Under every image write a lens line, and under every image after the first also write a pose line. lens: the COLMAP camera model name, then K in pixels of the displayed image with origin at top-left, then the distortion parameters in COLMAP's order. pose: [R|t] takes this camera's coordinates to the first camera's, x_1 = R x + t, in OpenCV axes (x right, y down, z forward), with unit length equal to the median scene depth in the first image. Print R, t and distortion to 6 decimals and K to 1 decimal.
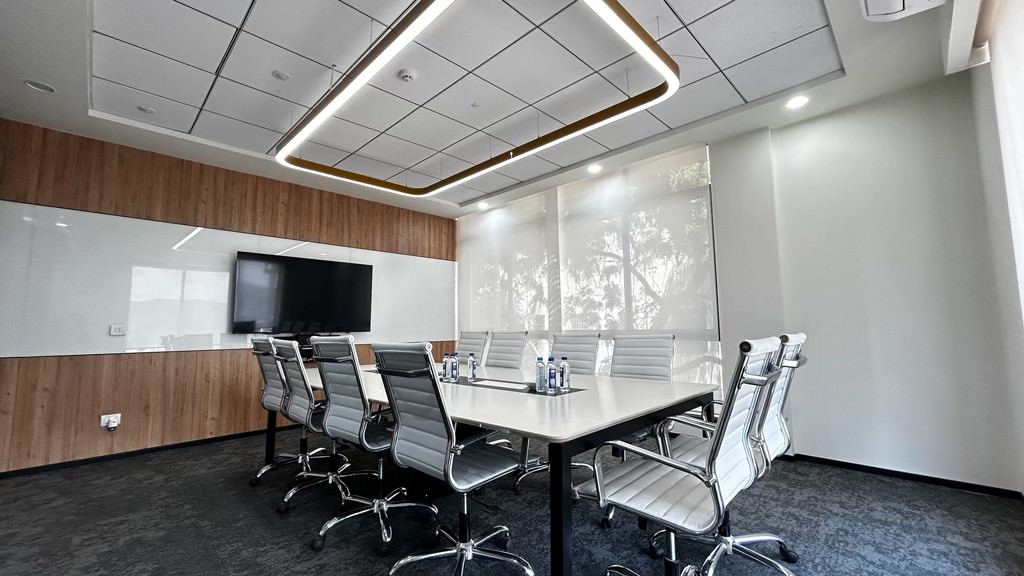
lens RADIAL K [[410.2, 0, 512.0], [0, 410.2, 288.0], [0, 0, 1]] dist [-0.002022, -0.000132]
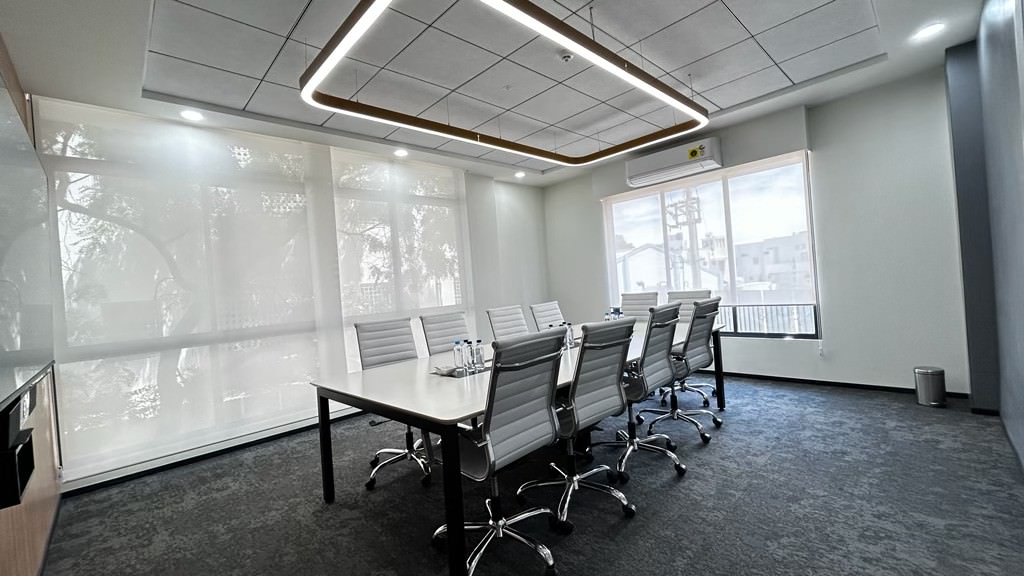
lens RADIAL K [[414.2, 0, 512.0], [0, 414.2, 288.0], [0, 0, 1]] dist [0.001262, 0.000095]
pose [[0.021869, 0.007642, 0.999732, -0.863248], [-0.008013, 0.999940, -0.007468, 0.050501], [-0.999729, -0.007847, 0.021929, 0.739474]]
